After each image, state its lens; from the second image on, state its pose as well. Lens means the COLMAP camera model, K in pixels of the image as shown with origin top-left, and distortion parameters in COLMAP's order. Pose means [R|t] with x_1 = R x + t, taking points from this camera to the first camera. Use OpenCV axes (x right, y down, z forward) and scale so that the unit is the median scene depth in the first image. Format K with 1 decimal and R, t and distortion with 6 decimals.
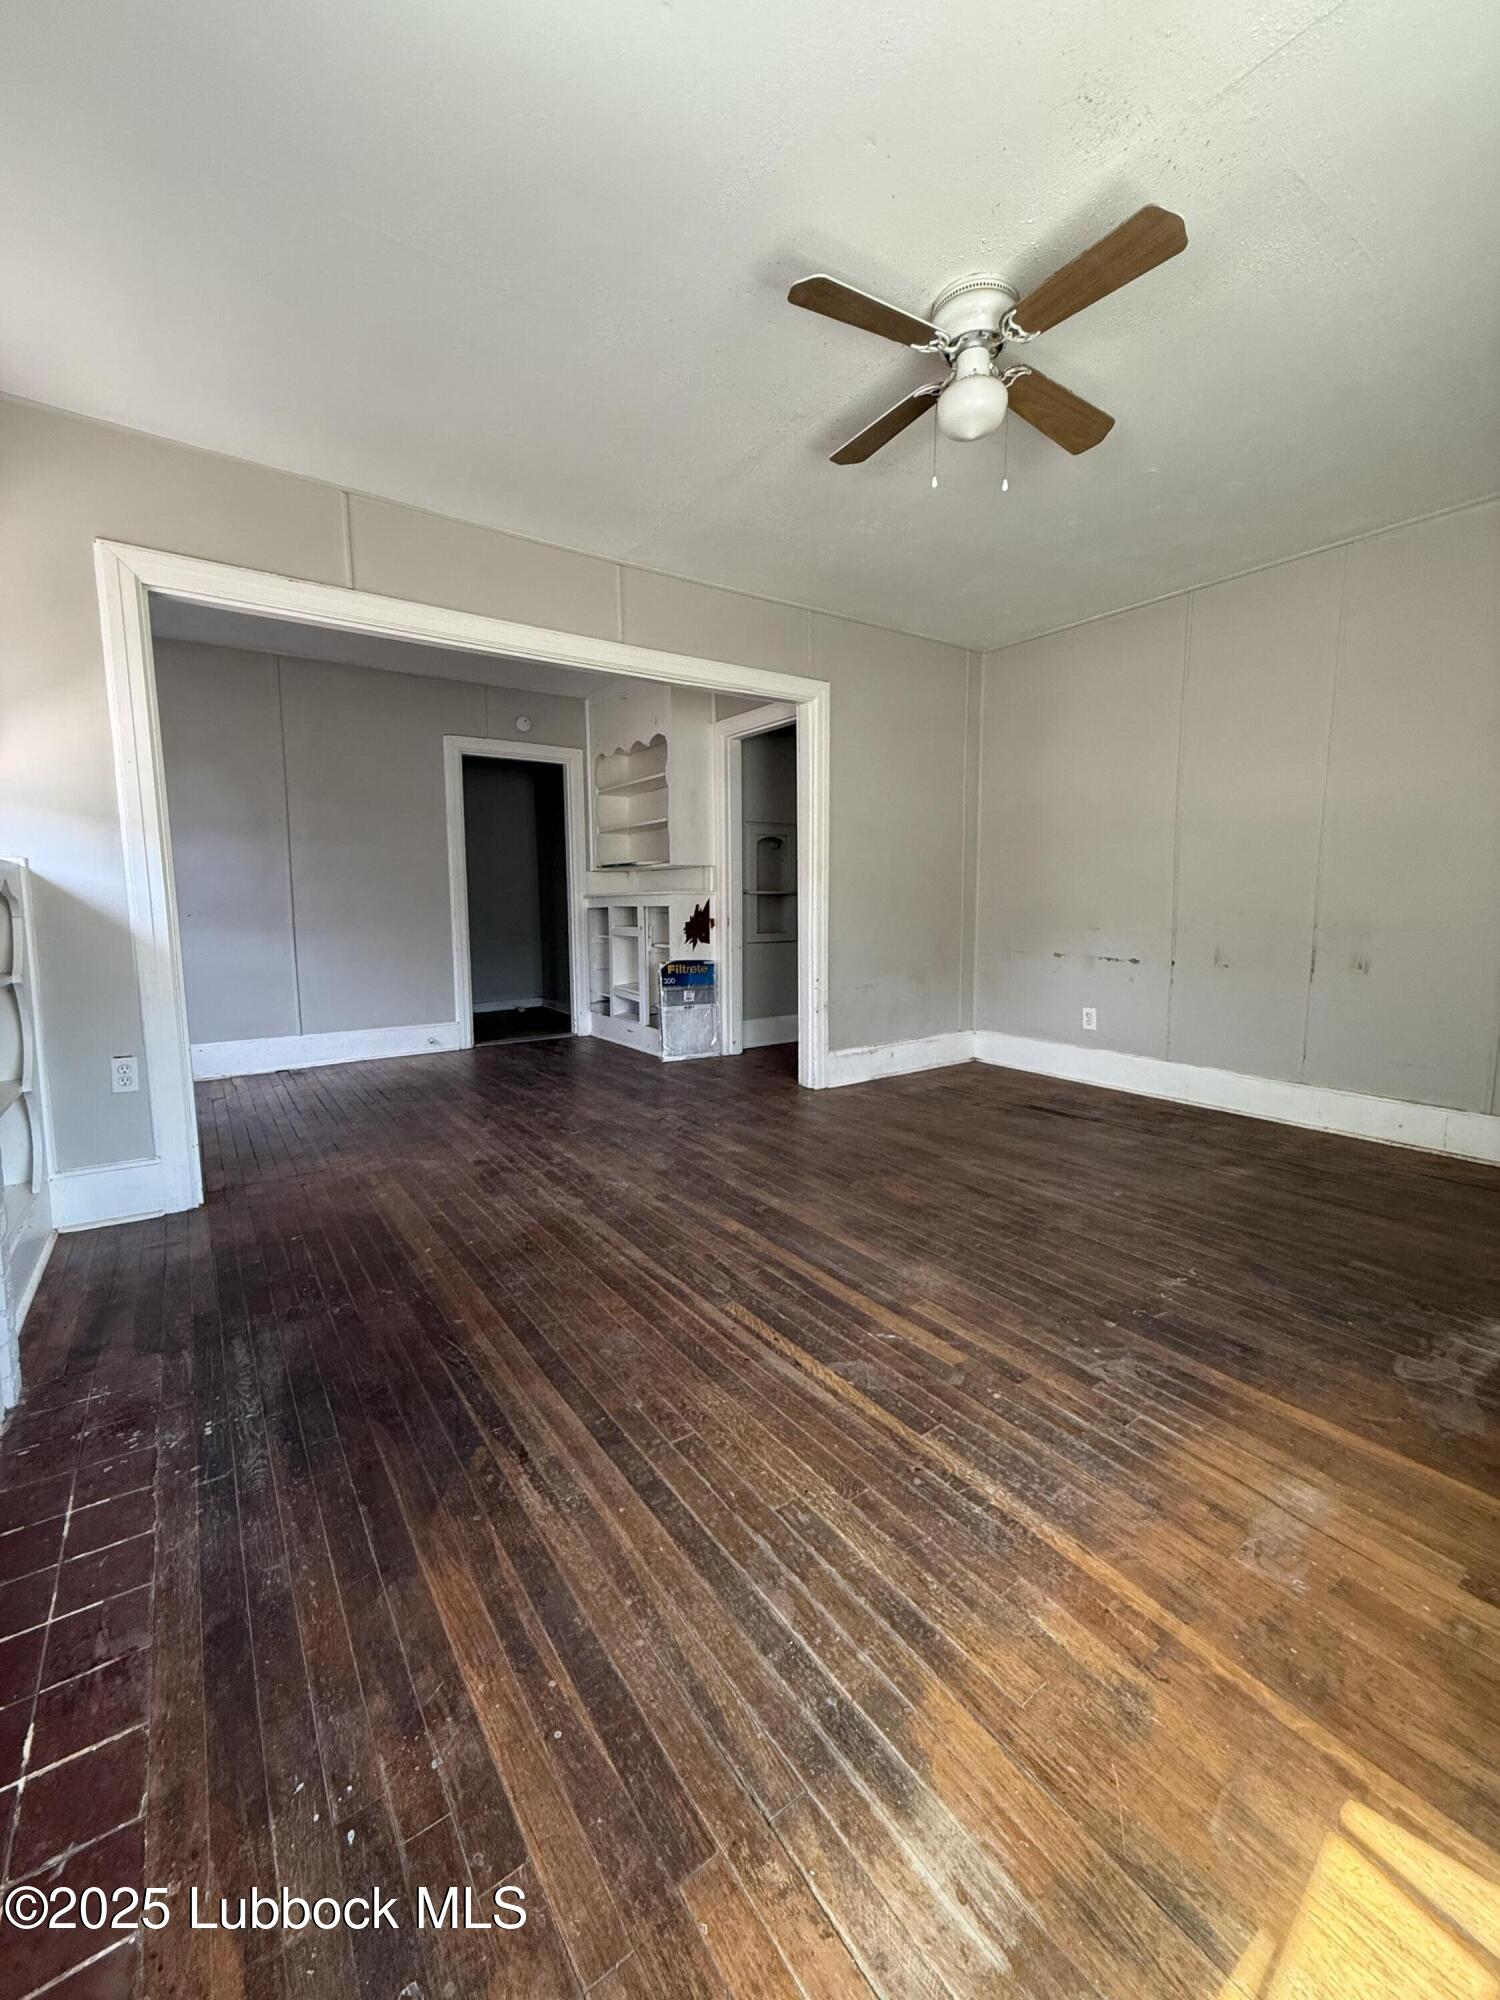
lens RADIAL K [[795.5, 0, 750.0], [0, 795.5, 1000.0], [0, 0, 1]] dist [-0.001758, -0.000217]
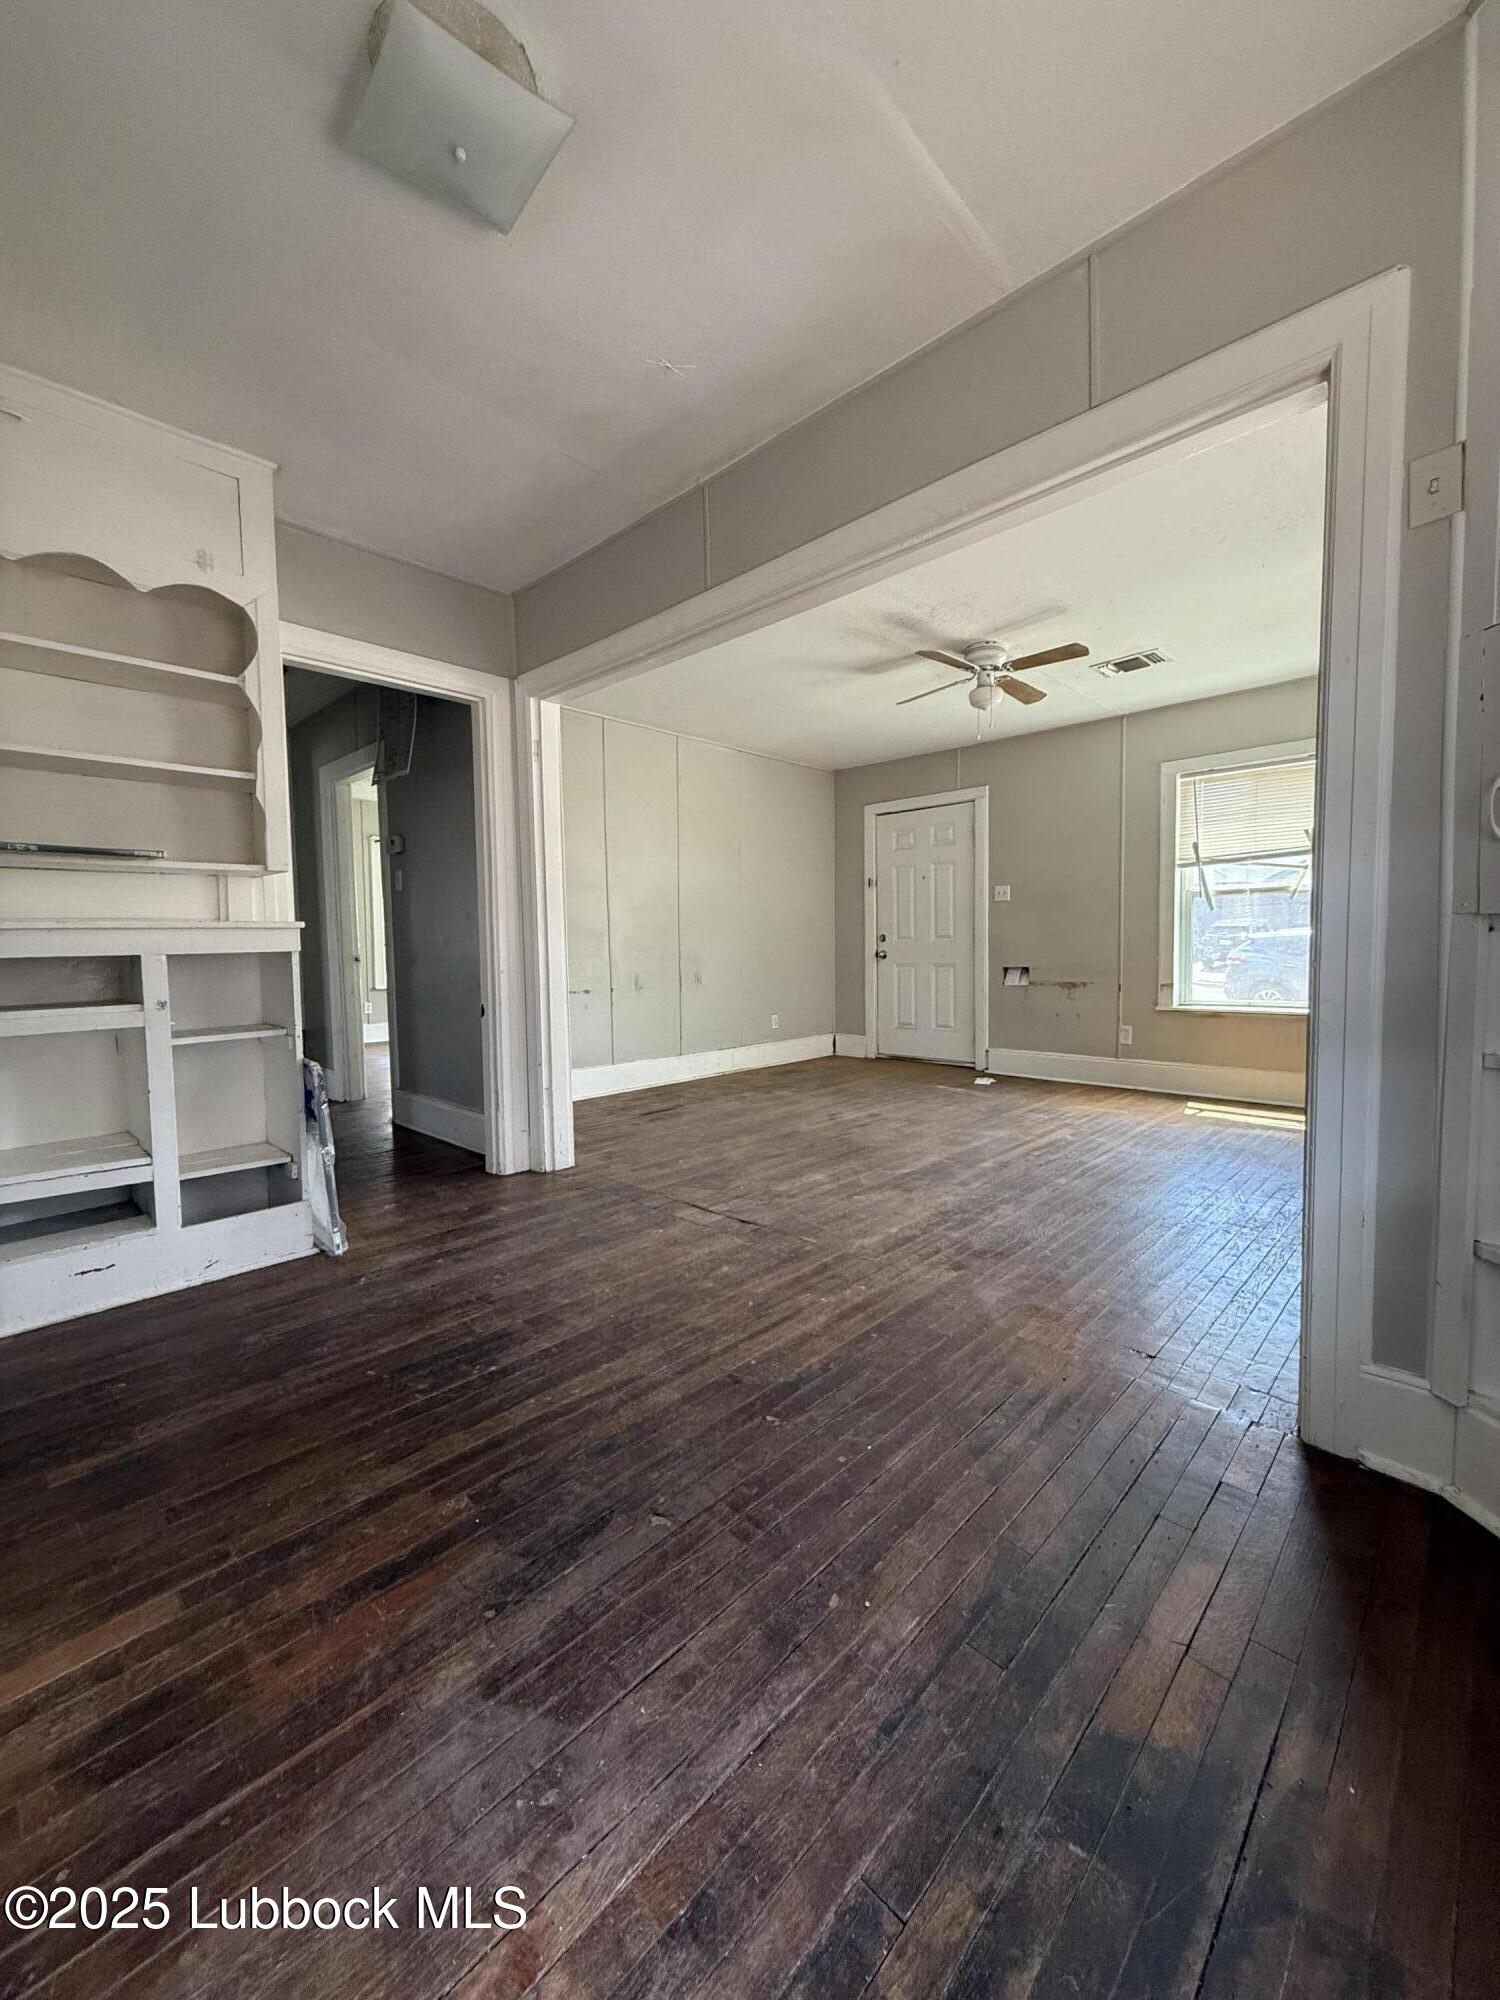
lens RADIAL K [[795.5, 0, 750.0], [0, 795.5, 1000.0], [0, 0, 1]] dist [-0.001758, -0.000217]
pose [[-0.185384, -0.062397, 0.980683, -1.652712], [0.139005, 0.986282, 0.089030, -0.235125], [-0.972785, 0.152825, -0.174167, 2.043858]]
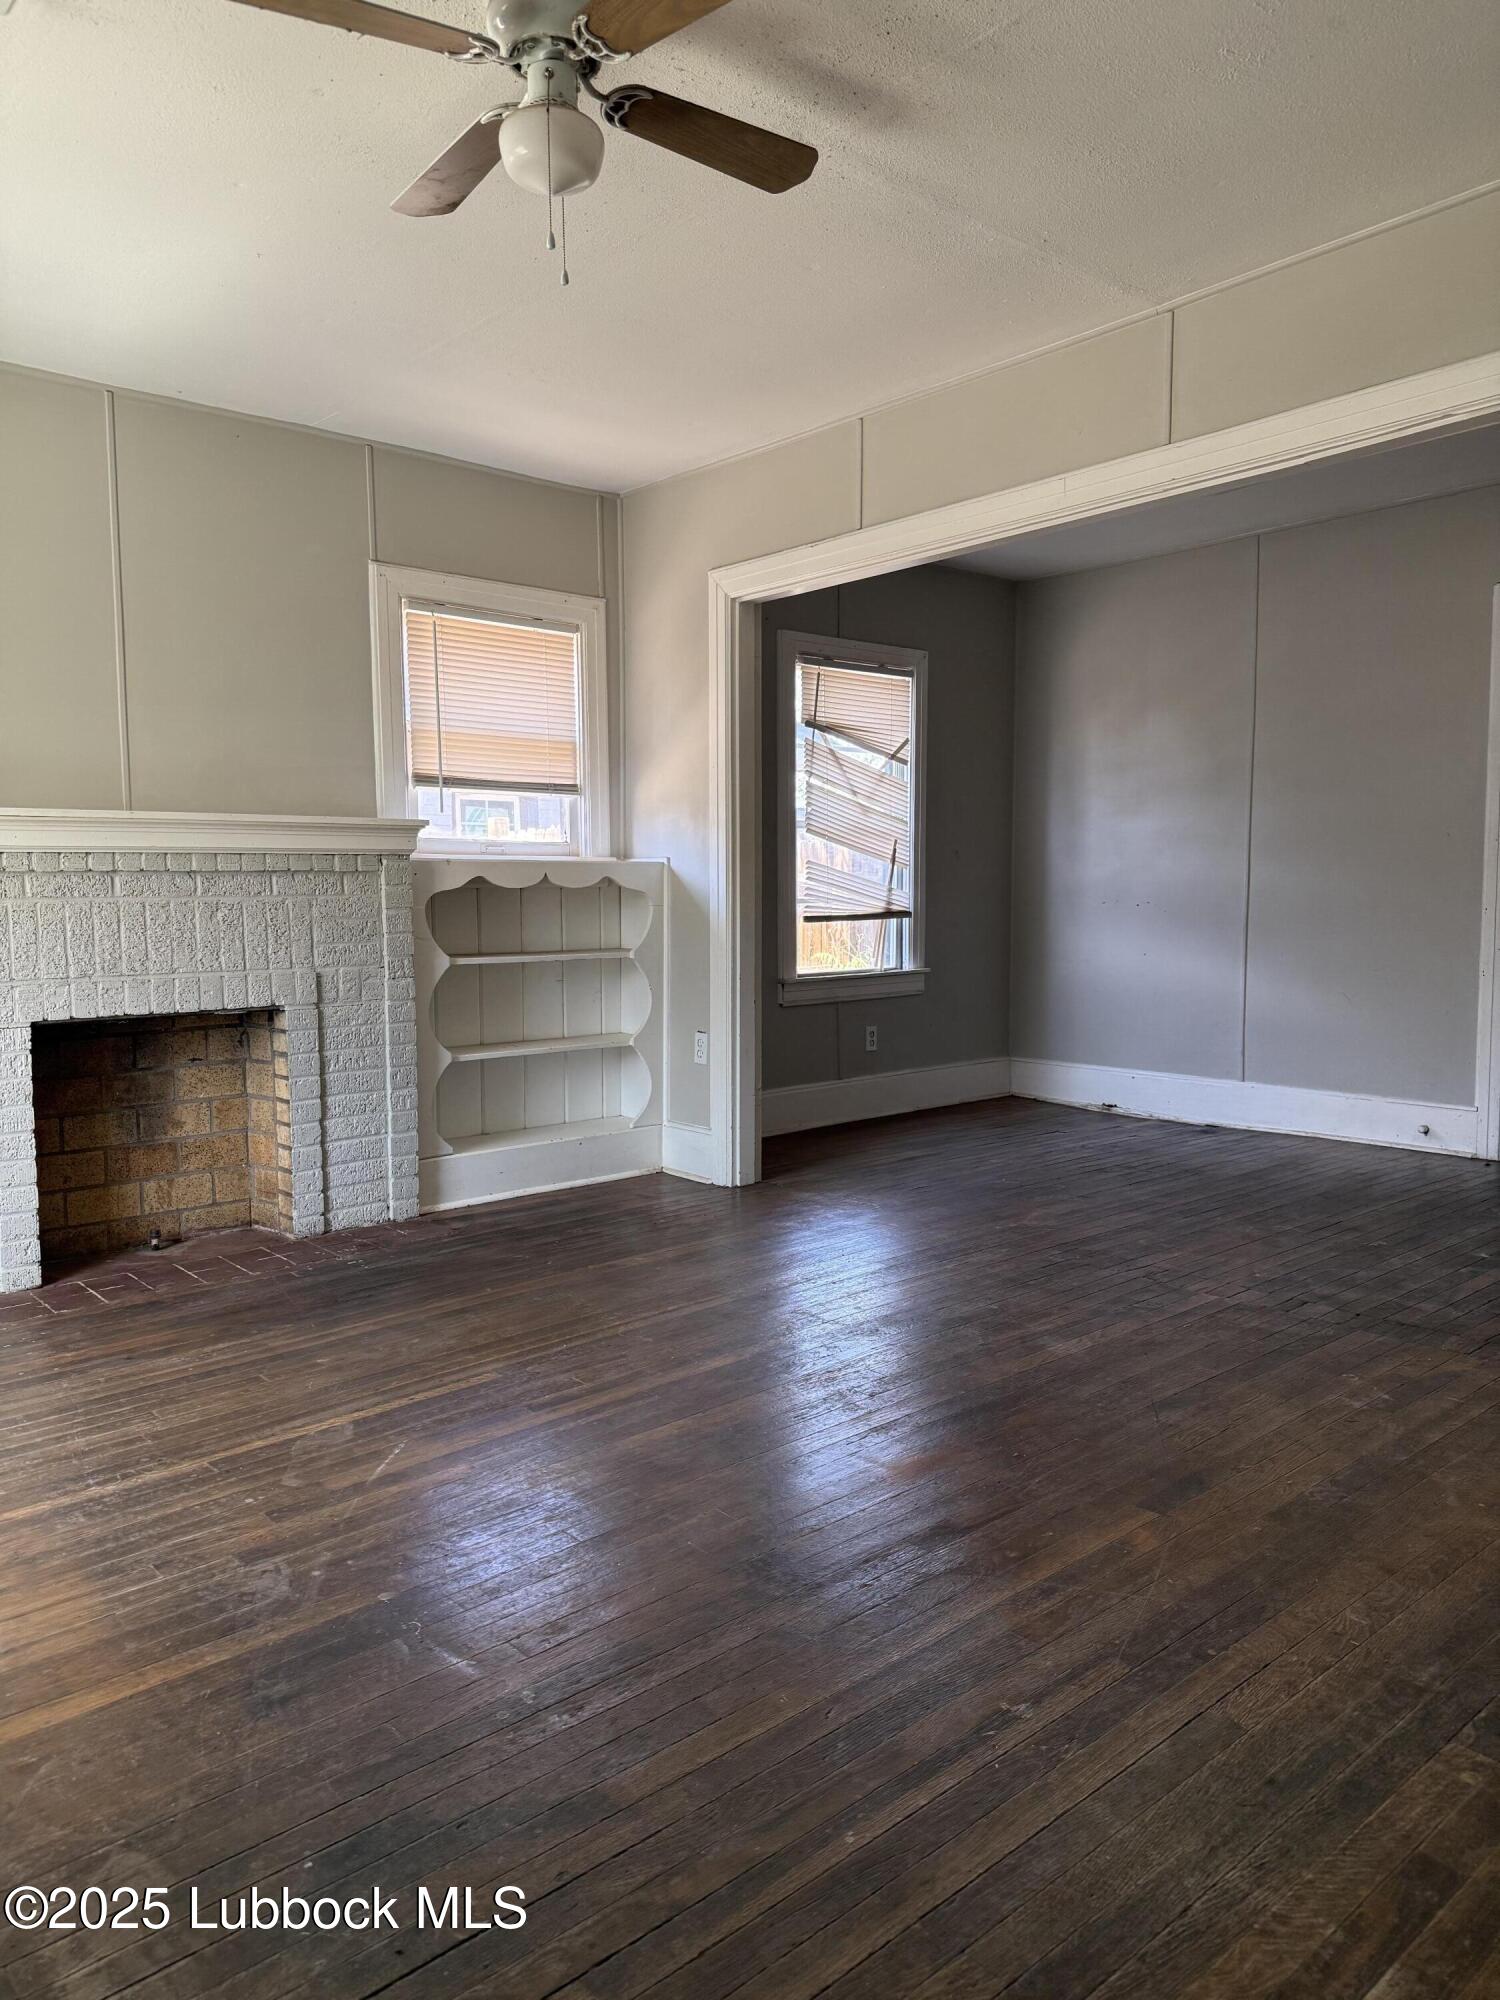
lens RADIAL K [[1398.2, 0, 748.4], [0, 1398.2, 1027.7], [0, 0, 1]] dist [0.065485, -0.117532]
pose [[0.105026, 0.102404, -0.989183, 1.487476], [-0.114877, 0.989275, 0.090216, -0.154011], [0.987812, 0.104159, 0.115663, 1.085553]]
